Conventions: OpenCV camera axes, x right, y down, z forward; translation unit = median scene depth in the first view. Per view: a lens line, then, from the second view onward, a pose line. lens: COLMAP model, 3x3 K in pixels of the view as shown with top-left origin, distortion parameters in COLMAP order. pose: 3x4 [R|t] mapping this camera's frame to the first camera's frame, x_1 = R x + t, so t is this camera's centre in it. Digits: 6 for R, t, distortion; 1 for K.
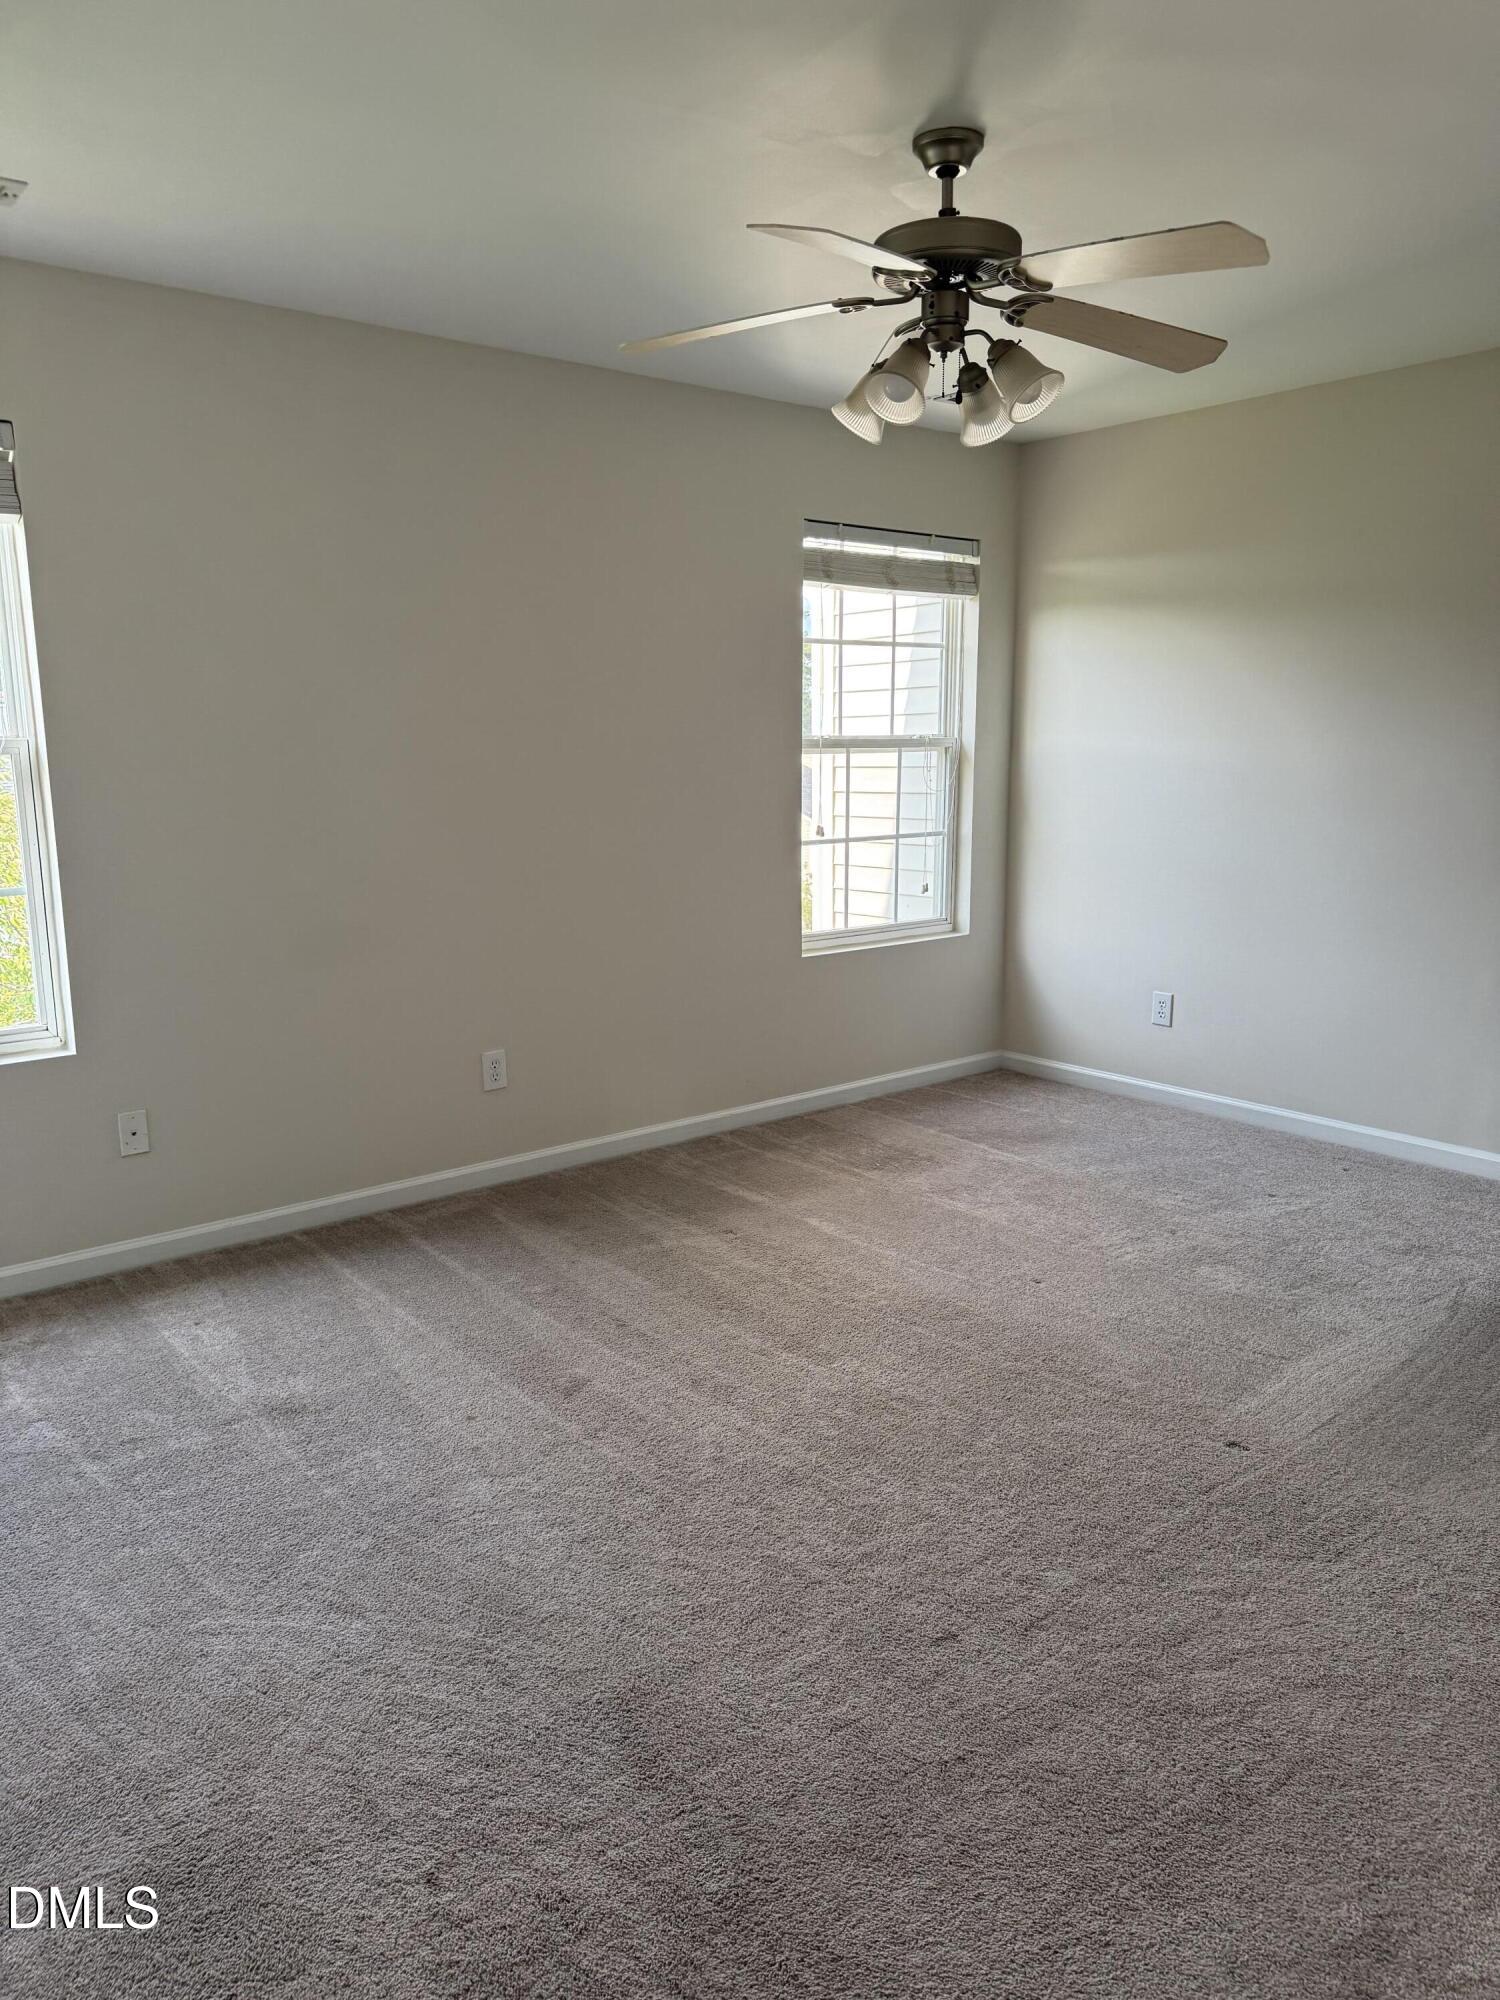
lens RADIAL K [[1412.4, 0, 765.0], [0, 1412.4, 995.7], [0, 0, 1]] dist [0.035922, -0.033142]
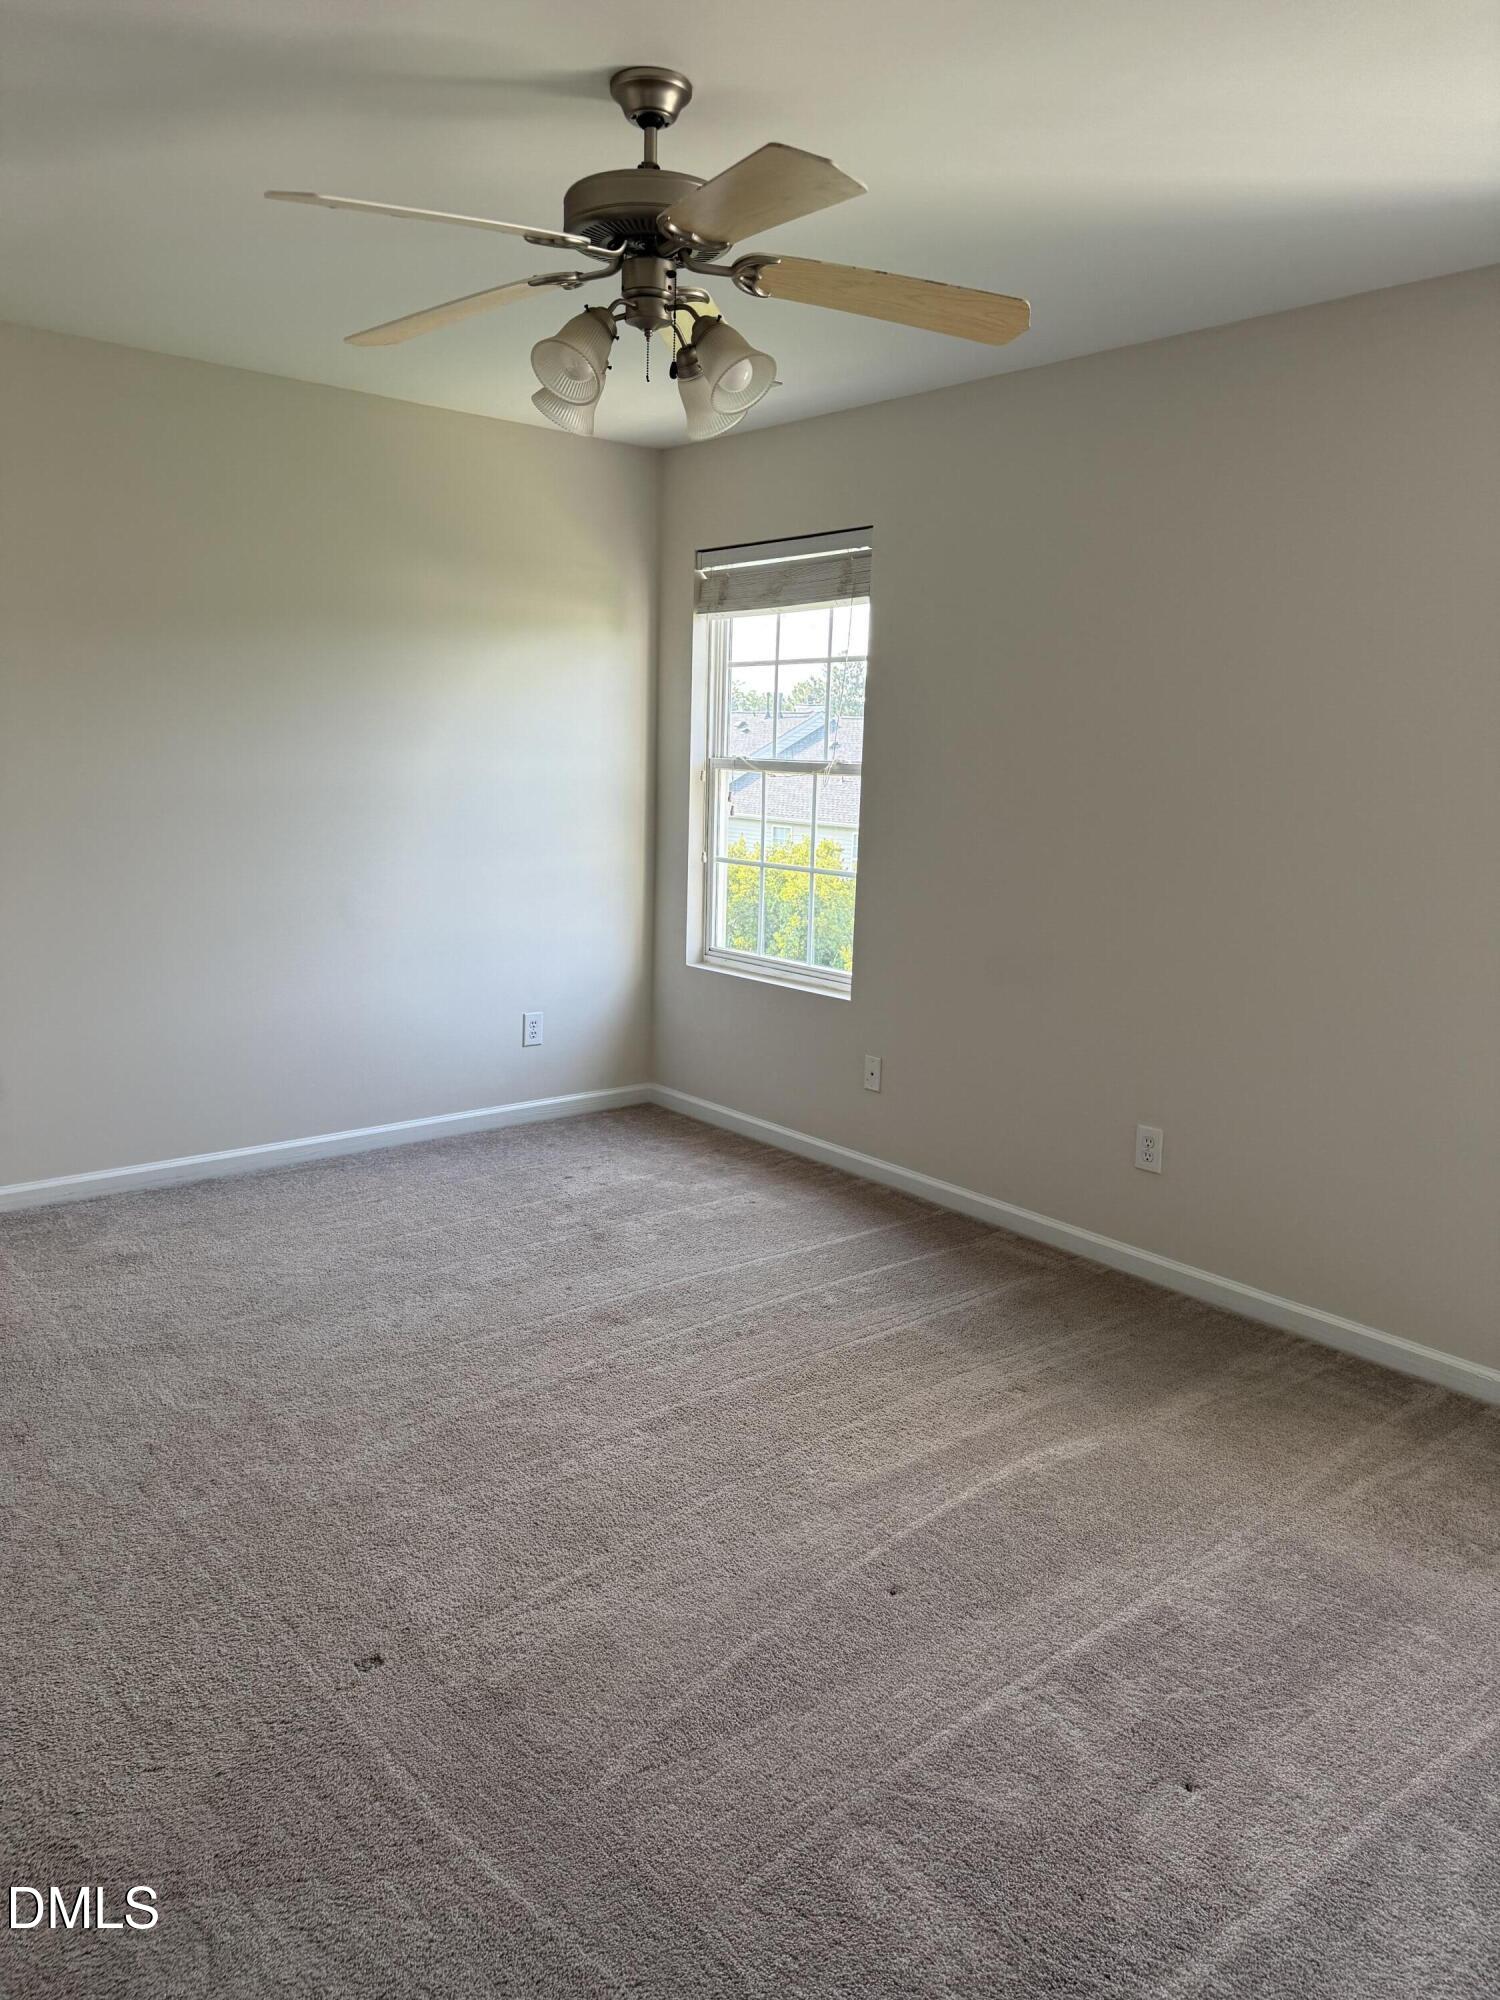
lens RADIAL K [[1412.4, 0, 753.1], [0, 1412.4, 996.5], [0, 0, 1]] dist [0.035922, -0.033142]
pose [[-0.013258, 0.180165, -0.983547, 0.774211], [-0.204214, 0.962413, 0.179047, -0.170980], [0.978837, 0.203228, 0.024033, 0.835824]]
